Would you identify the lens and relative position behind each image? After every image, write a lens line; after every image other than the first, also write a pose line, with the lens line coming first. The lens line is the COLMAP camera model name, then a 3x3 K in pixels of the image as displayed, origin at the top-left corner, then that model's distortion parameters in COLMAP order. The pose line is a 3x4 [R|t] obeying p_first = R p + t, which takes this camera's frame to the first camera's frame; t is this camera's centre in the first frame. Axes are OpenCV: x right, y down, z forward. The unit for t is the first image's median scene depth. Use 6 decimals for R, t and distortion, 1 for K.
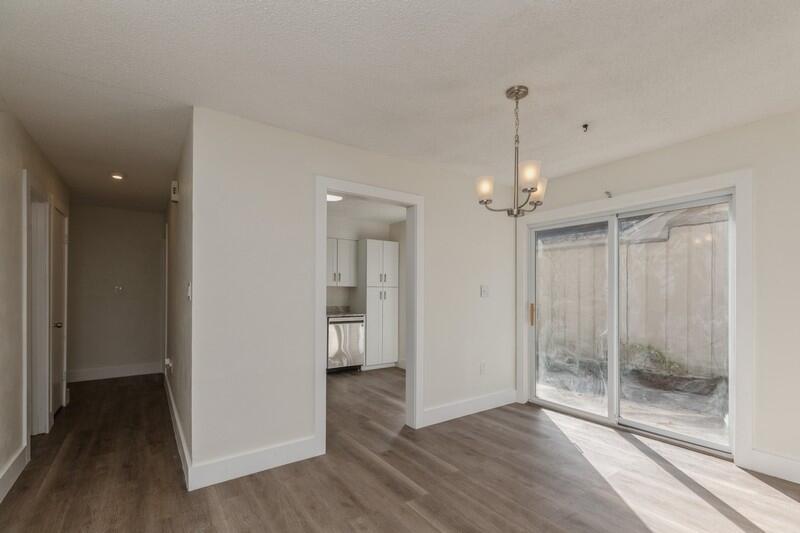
lens RADIAL K [[364.5, 0, 402.9], [0, 364.5, 292.1], [0, 0, 1]] dist [0.004371, -0.003401]
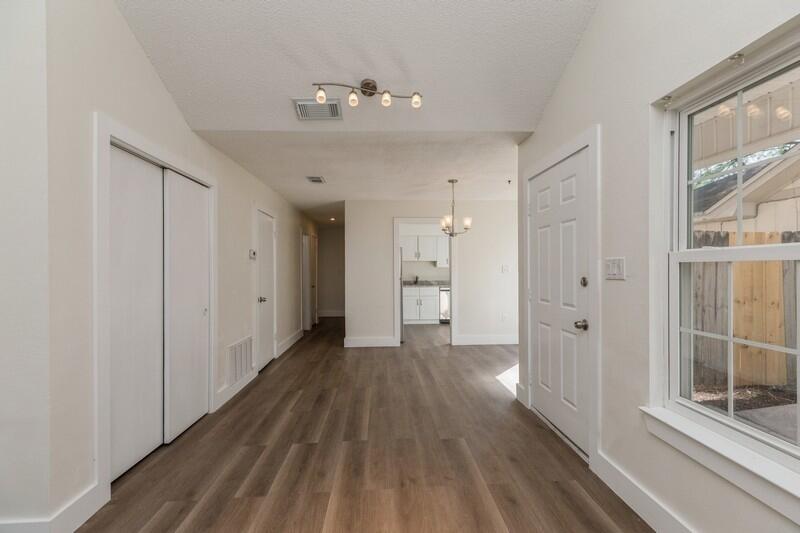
lens RADIAL K [[364.5, 0, 399.3], [0, 364.5, 270.0], [0, 0, 1]] dist [0.004371, -0.003401]
pose [[0.843011, -0.011472, -0.537774, 0.658823], [0.009499, 0.999934, -0.006439, 0.005283], [0.537813, 0.000320, 0.843064, -0.565960]]
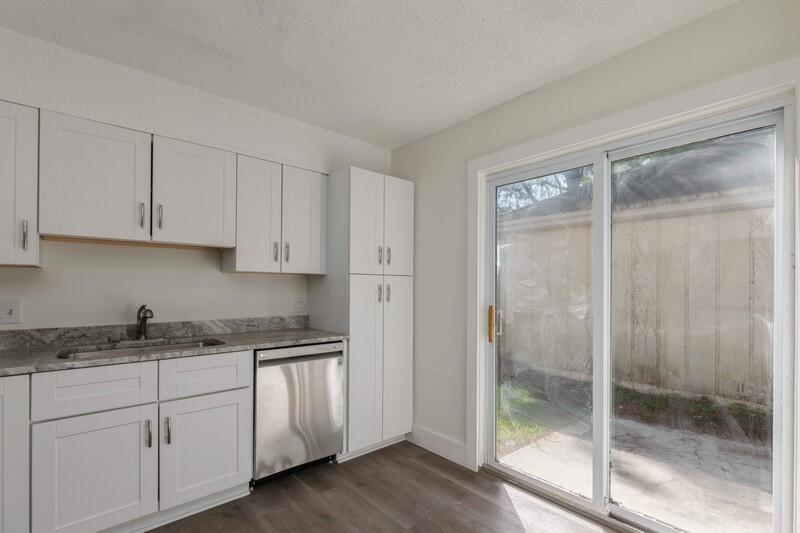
lens RADIAL K [[383.6, 0, 404.9], [0, 383.6, 282.9], [0, 0, 1]] dist [0.003088, 0.000598]
pose [[0.993884, 0.002889, 0.110392, -0.119646], [-0.002193, 0.999977, -0.006427, -0.001845], [-0.110408, 0.006145, 0.993867, 0.751733]]
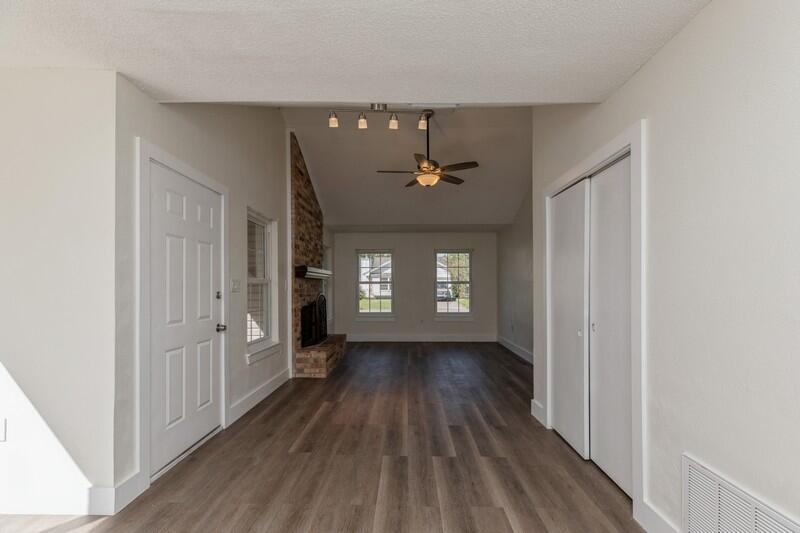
lens RADIAL K [[364.5, 0, 402.9], [0, 364.5, 284.6], [0, 0, 1]] dist [0.004371, -0.003401]
pose [[-0.810668, -0.002843, 0.585499, -0.181212], [0.000735, 0.999982, 0.005874, -0.003157], [-0.585506, 0.005192, -0.810652, 0.494615]]
